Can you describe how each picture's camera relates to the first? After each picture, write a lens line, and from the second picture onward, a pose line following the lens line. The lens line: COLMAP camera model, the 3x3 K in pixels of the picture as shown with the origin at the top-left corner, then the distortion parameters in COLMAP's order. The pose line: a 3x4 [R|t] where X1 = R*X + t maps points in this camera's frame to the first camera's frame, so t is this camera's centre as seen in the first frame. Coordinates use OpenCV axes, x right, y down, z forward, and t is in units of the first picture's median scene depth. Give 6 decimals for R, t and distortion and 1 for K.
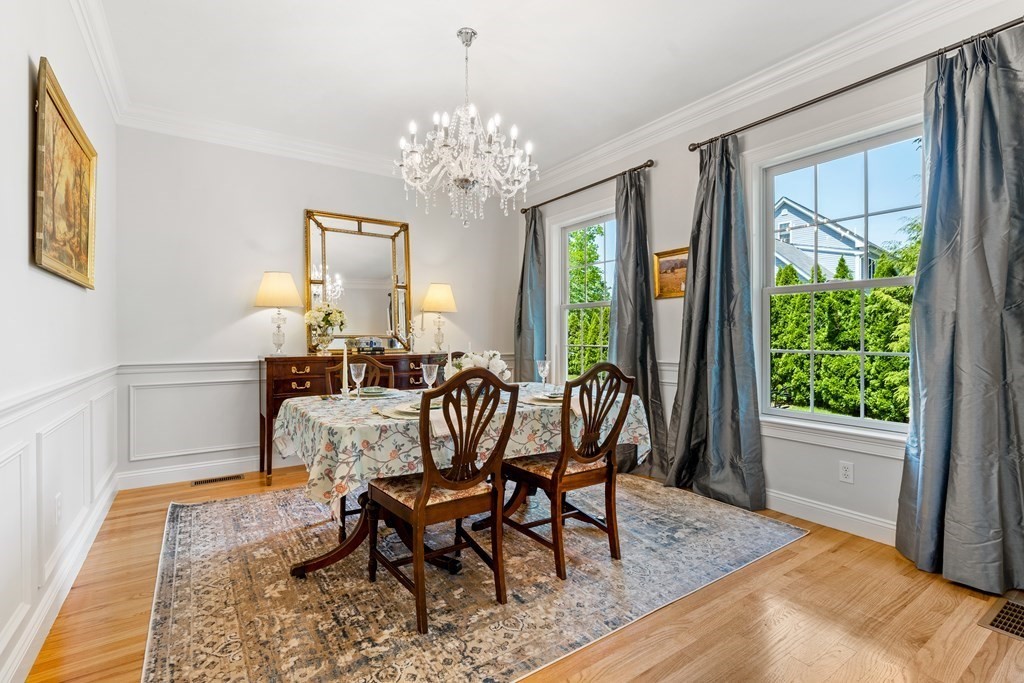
lens RADIAL K [[463.3, 0, 504.1], [0, 463.3, 338.2], [0, 0, 1]] dist [-0.002564, -0.000182]
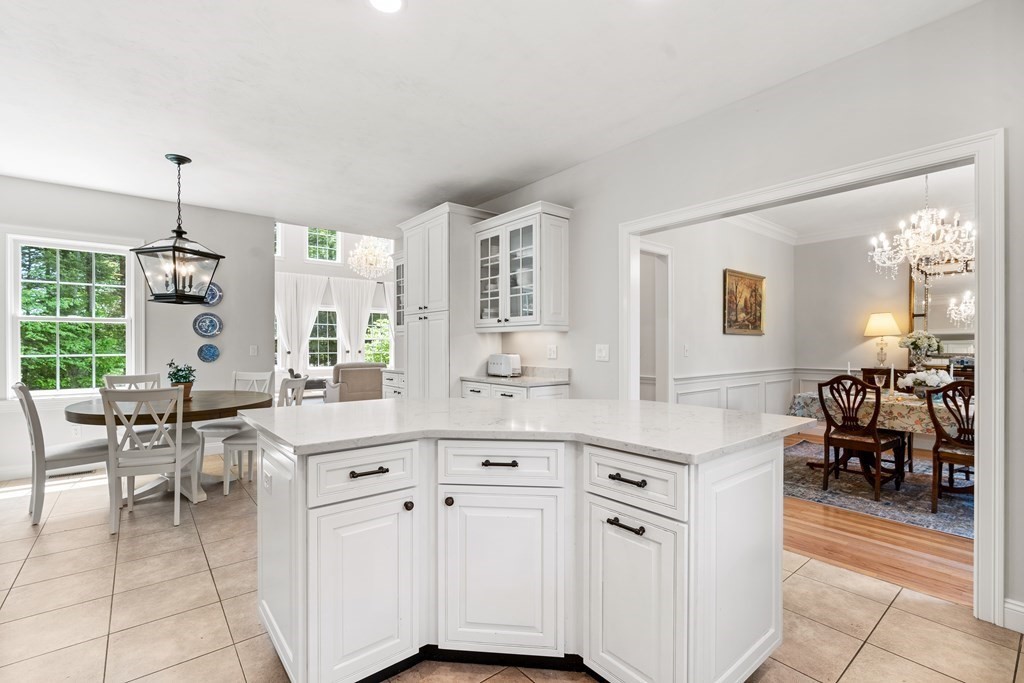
lens RADIAL K [[463.3, 0, 504.1], [0, 463.3, 338.2], [0, 0, 1]] dist [-0.002564, -0.000182]
pose [[0.082714, -0.015550, -0.996452, 1.473106], [-0.001901, 0.999874, -0.015761, -0.053294], [0.996571, 0.003198, 0.082675, -0.565375]]
